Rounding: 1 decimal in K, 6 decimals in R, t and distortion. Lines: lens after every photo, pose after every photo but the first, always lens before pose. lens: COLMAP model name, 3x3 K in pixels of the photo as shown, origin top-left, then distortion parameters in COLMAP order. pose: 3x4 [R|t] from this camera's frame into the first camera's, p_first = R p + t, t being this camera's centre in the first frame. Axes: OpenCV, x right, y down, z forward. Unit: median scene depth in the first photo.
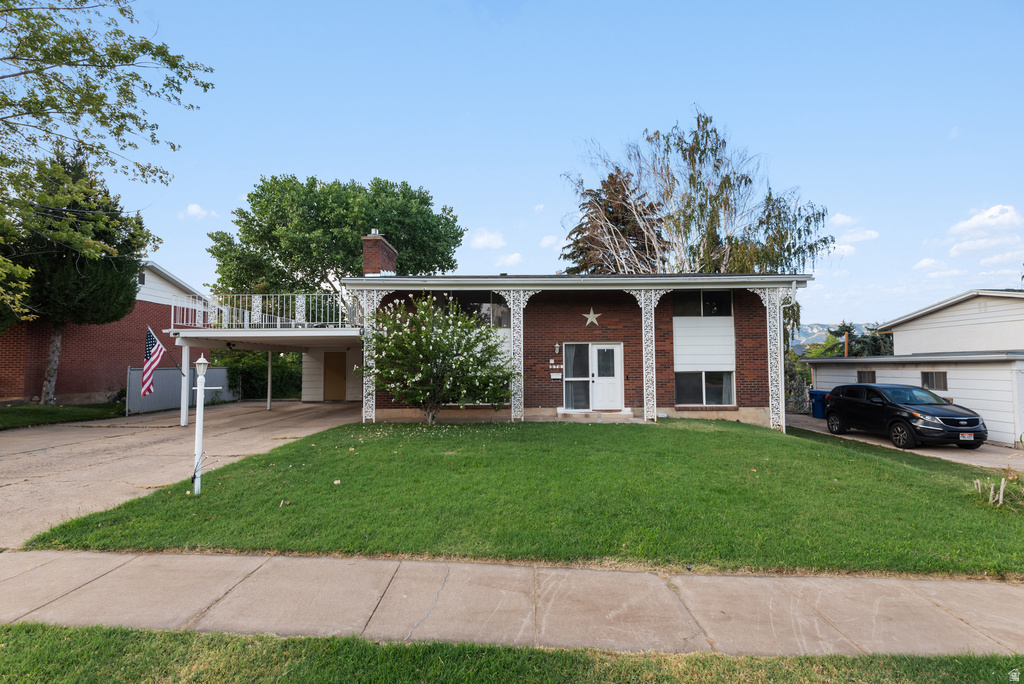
lens RADIAL K [[459.3, 0, 514.9], [0, 459.3, 335.9], [0, 0, 1]] dist [0.038643, -0.021138]
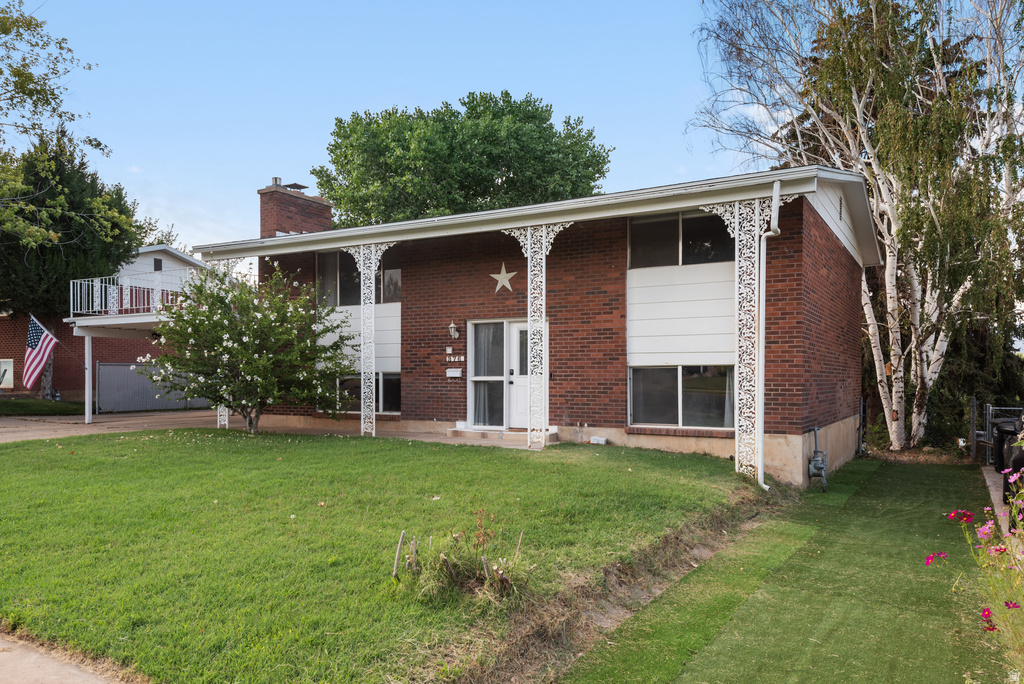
lens RADIAL K [[733.0, 0, 509.9], [0, 733.0, 372.3], [0, 0, 1]] dist [0.034736, -0.029108]
pose [[0.867139, 0.004432, -0.498046, 0.670224], [0.025088, 0.998302, 0.052565, 0.033888], [0.497434, -0.058076, 0.865556, 0.143531]]
